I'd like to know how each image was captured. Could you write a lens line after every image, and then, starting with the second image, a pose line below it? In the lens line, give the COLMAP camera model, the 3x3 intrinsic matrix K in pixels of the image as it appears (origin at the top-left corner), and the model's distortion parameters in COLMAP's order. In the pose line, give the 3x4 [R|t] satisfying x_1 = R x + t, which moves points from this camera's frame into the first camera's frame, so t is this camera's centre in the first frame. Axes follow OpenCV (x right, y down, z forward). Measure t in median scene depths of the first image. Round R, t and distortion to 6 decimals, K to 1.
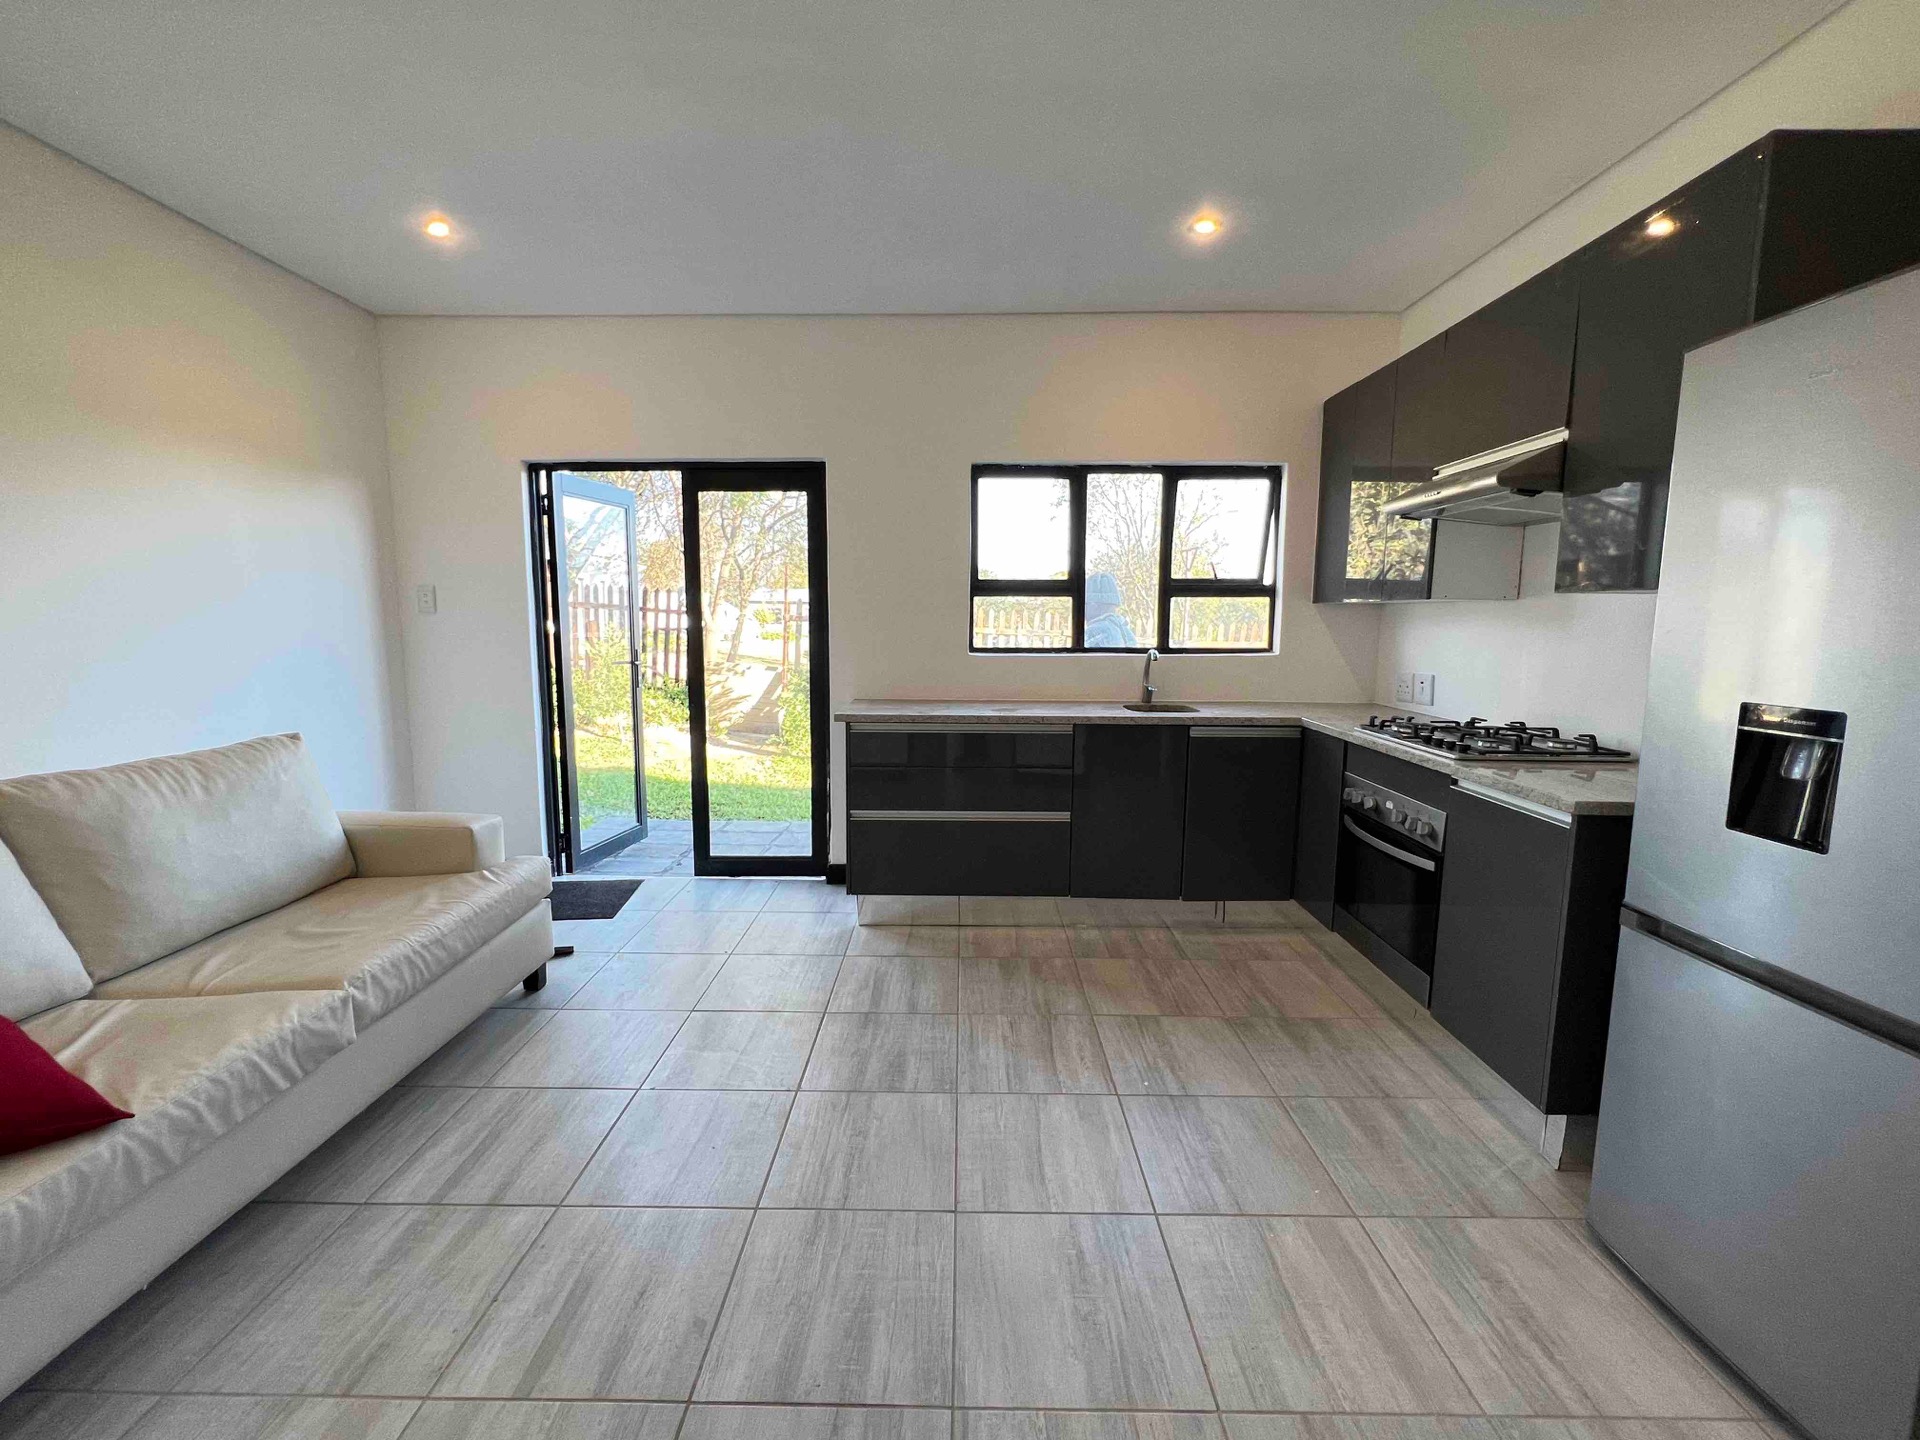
lens RADIAL K [[797.1, 0, 953.0], [0, 797.1, 718.9], [0, 0, 1]] dist [-0.001560, 0.000908]
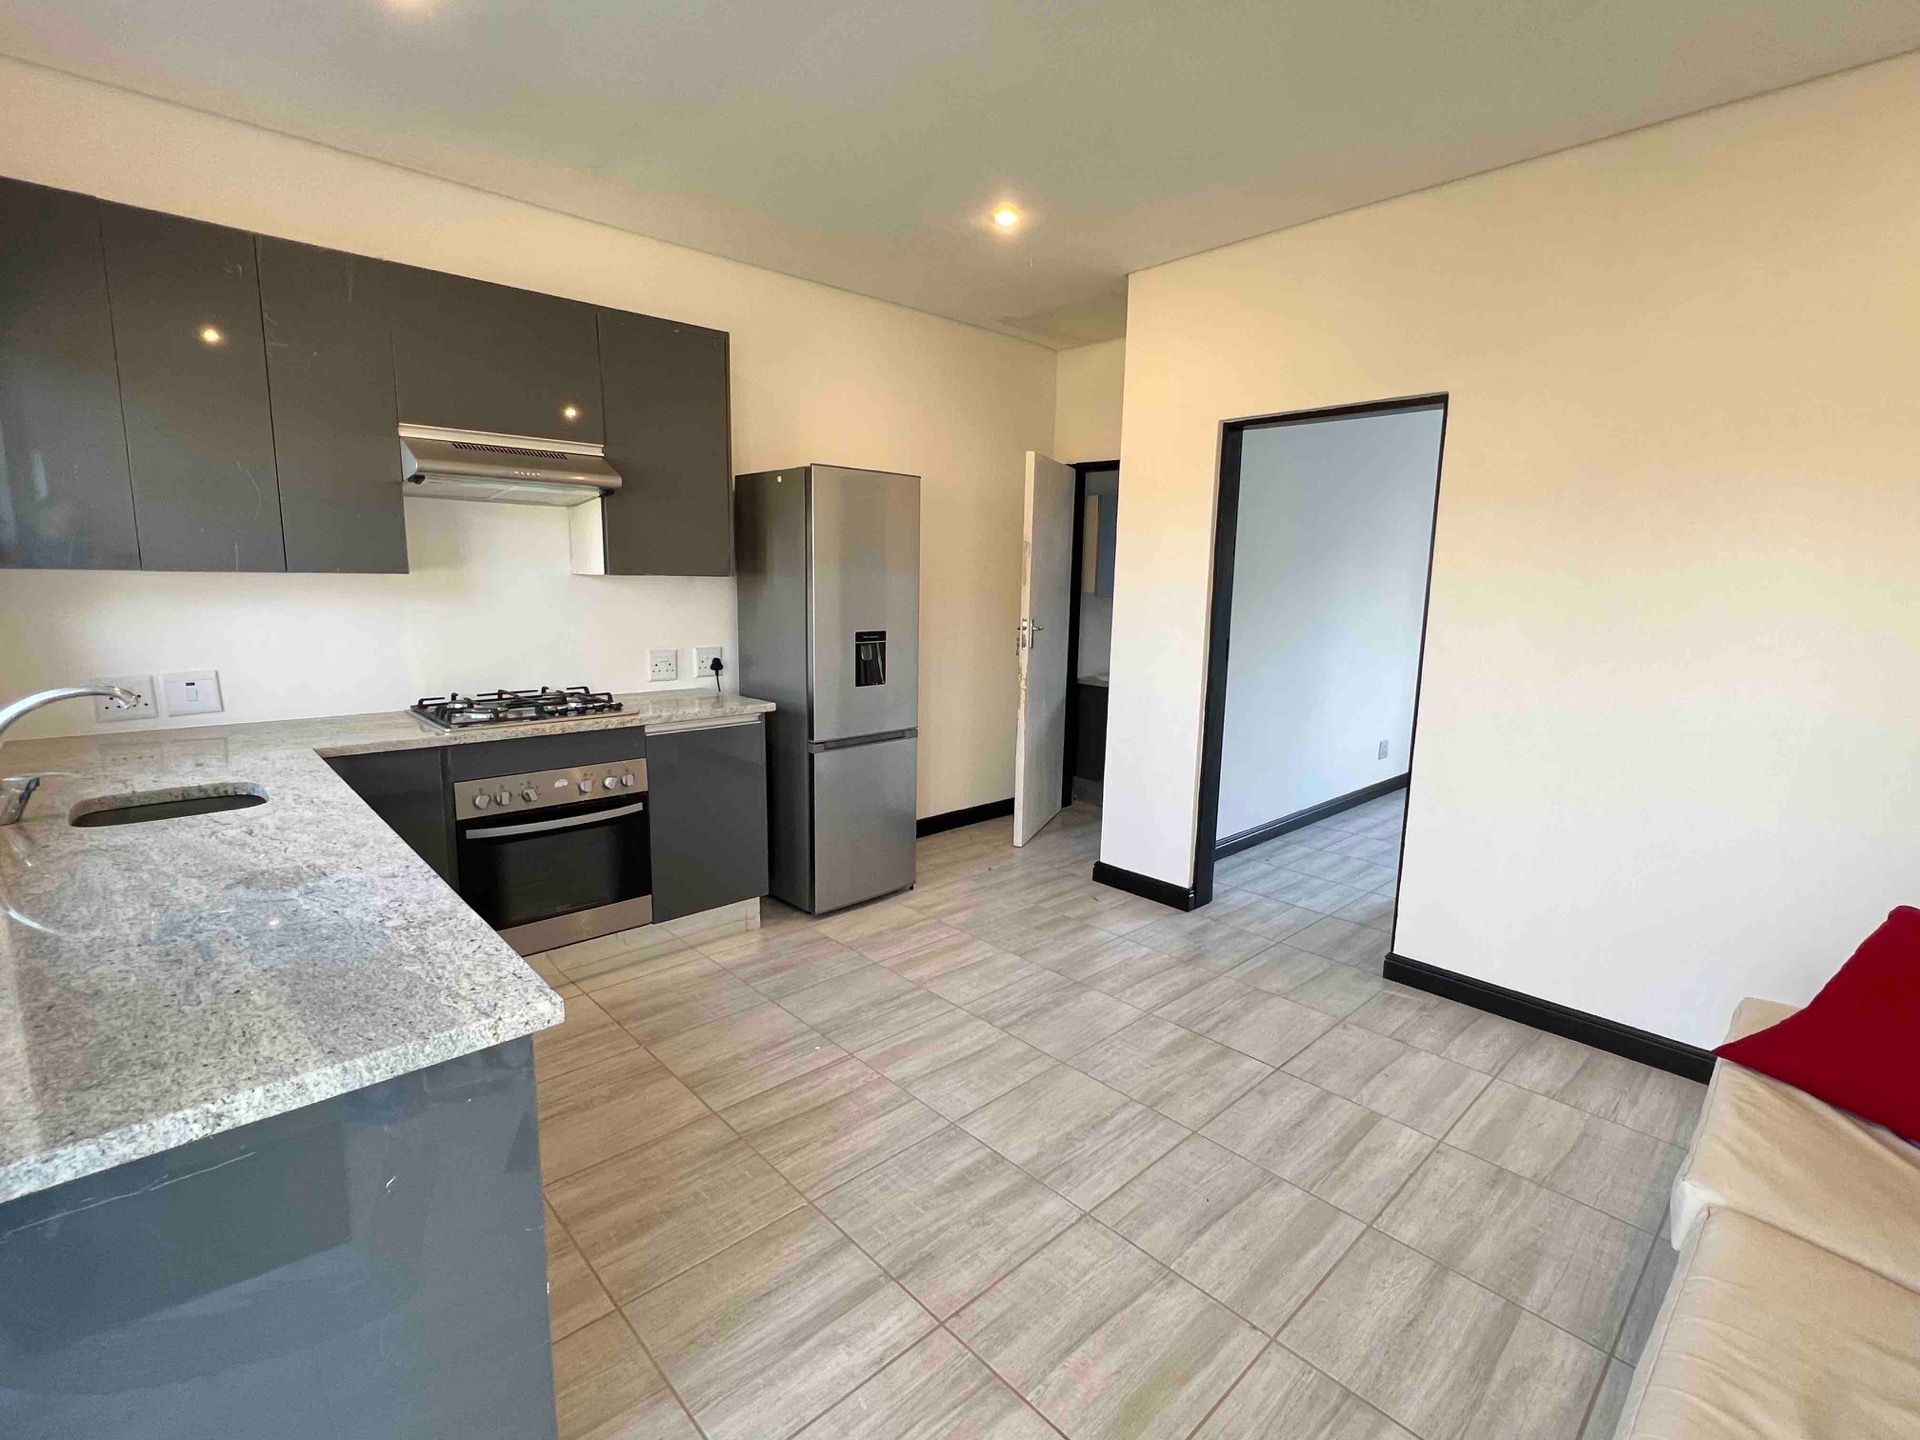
lens RADIAL K [[890.3, 0, 954.8], [0, 890.3, 719.8], [0, 0, 1]] dist [-0.002688, 0.001127]
pose [[-0.693279, -0.135775, 0.707763, -0.545474], [0.070195, 0.964700, 0.253823, -0.206206], [-0.717242, 0.225652, -0.659276, 1.280623]]
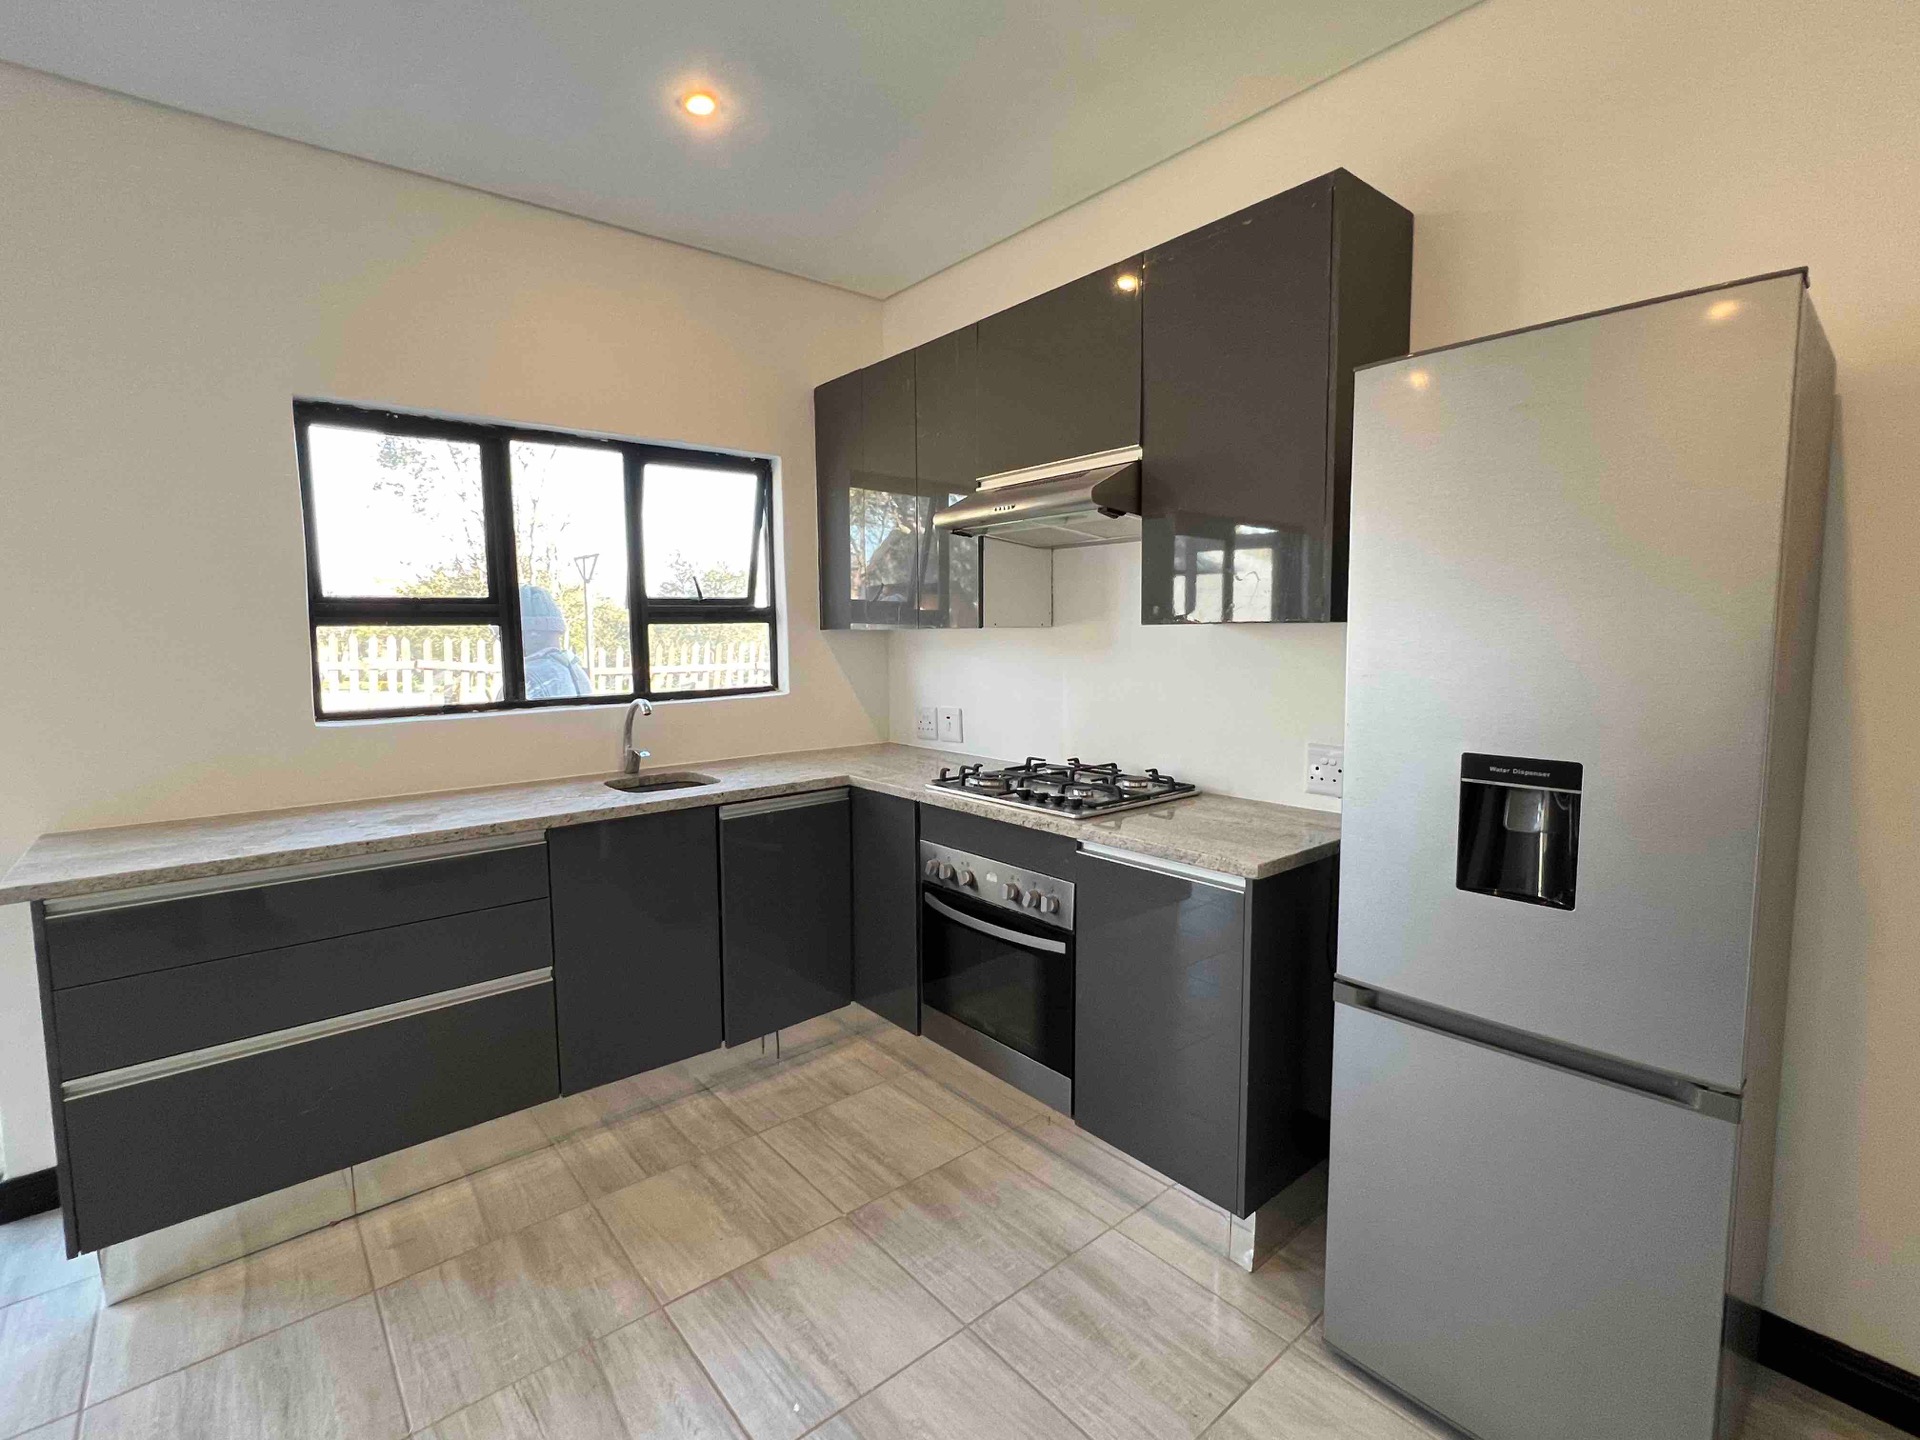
lens RADIAL K [[890.3, 0, 955.3], [0, 890.3, 714.4], [0, 0, 1]] dist [-0.002688, 0.001127]
pose [[0.759562, -0.076001, 0.645979, -0.060656], [0.098633, 0.995123, 0.001103, -0.061402], [-0.642913, 0.062877, 0.763354, 0.289332]]
